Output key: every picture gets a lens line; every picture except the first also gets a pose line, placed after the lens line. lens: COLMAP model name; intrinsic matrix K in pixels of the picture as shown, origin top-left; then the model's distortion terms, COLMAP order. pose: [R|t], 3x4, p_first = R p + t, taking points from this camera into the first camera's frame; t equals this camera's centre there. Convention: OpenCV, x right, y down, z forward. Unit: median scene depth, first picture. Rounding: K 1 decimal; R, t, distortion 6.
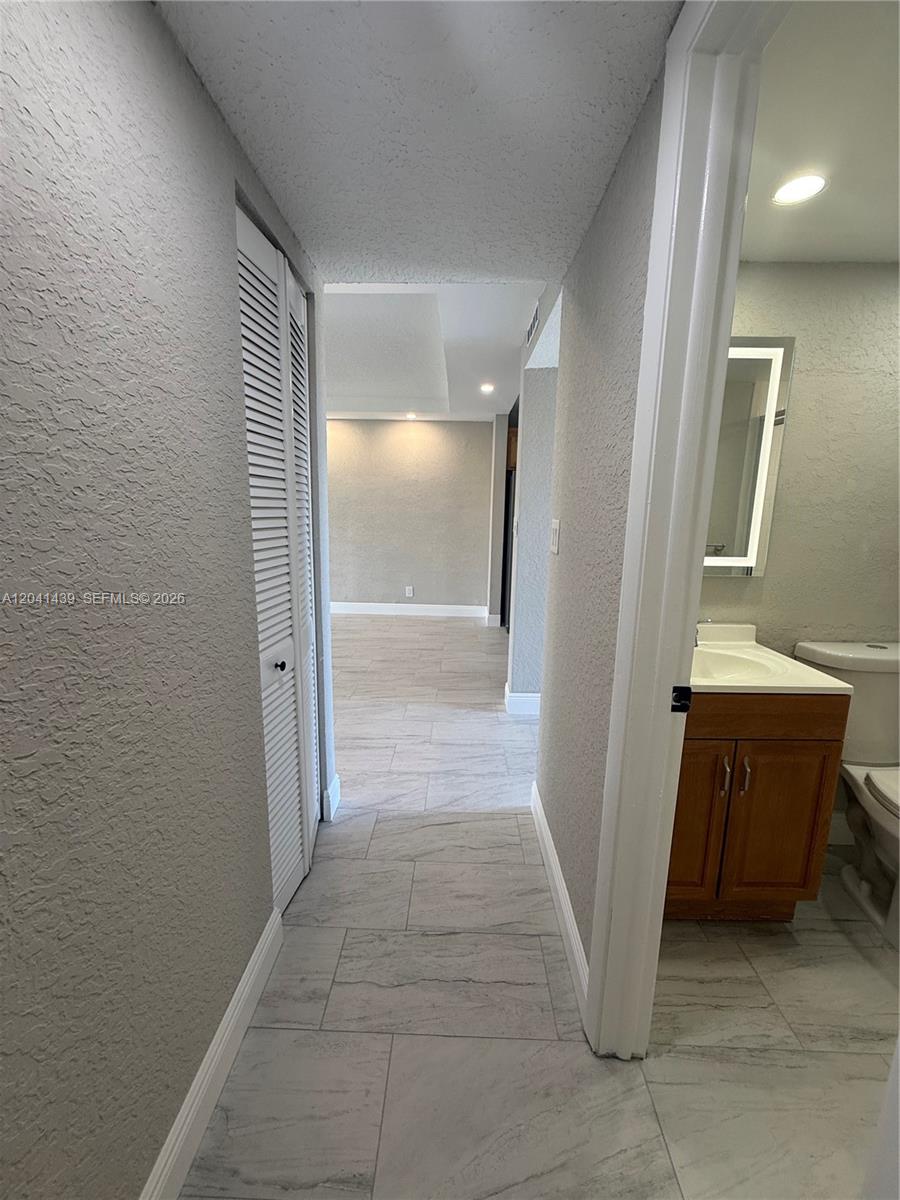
lens RADIAL K [[476.3, 0, 449.9], [0, 476.3, 597.6], [0, 0, 1]] dist [-0.002260, 0.000448]
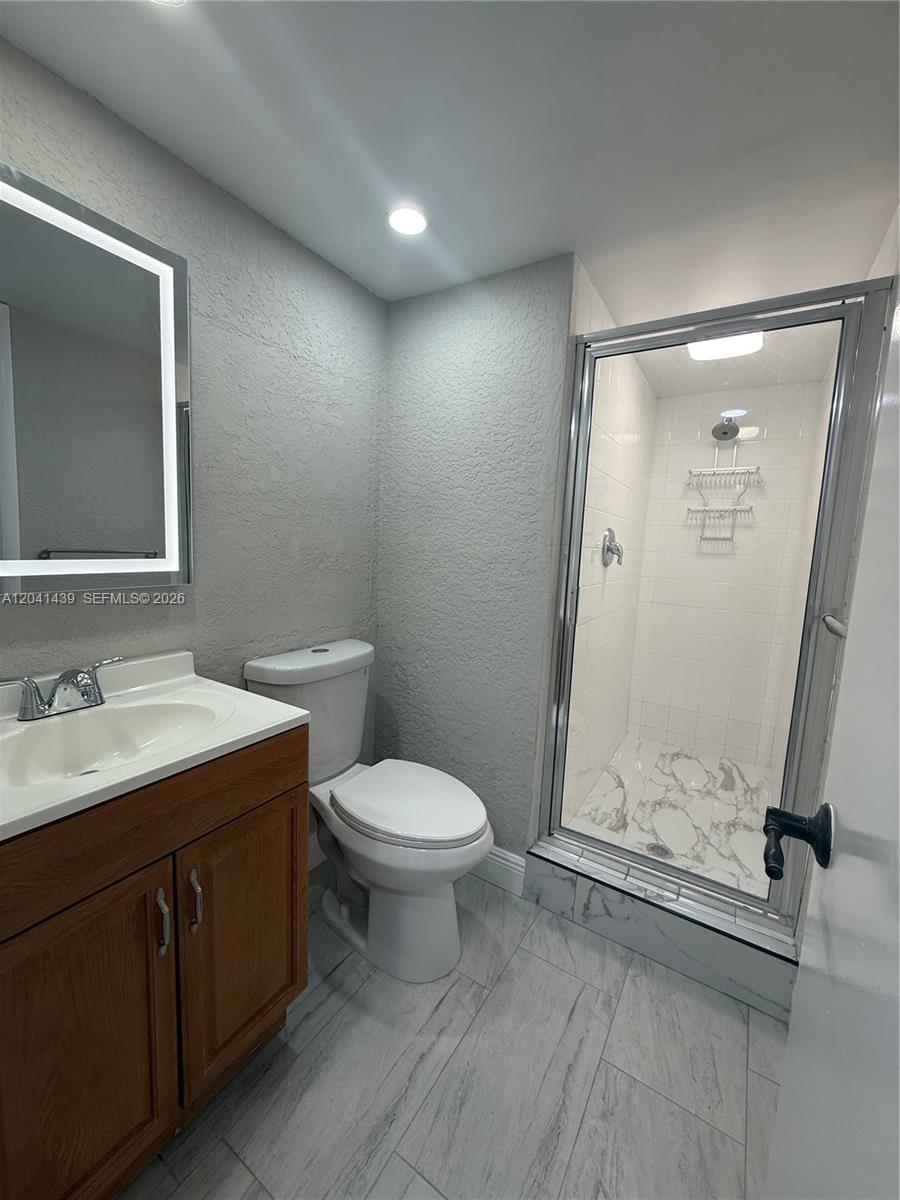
lens RADIAL K [[476.3, 0, 451.0], [0, 476.3, 597.0], [0, 0, 1]] dist [-0.002260, 0.000448]
pose [[0.508737, -0.090989, 0.856100, 0.252280], [0.116973, 0.992483, 0.035973, -0.005387], [-0.852938, 0.081840, 0.515557, 0.308168]]
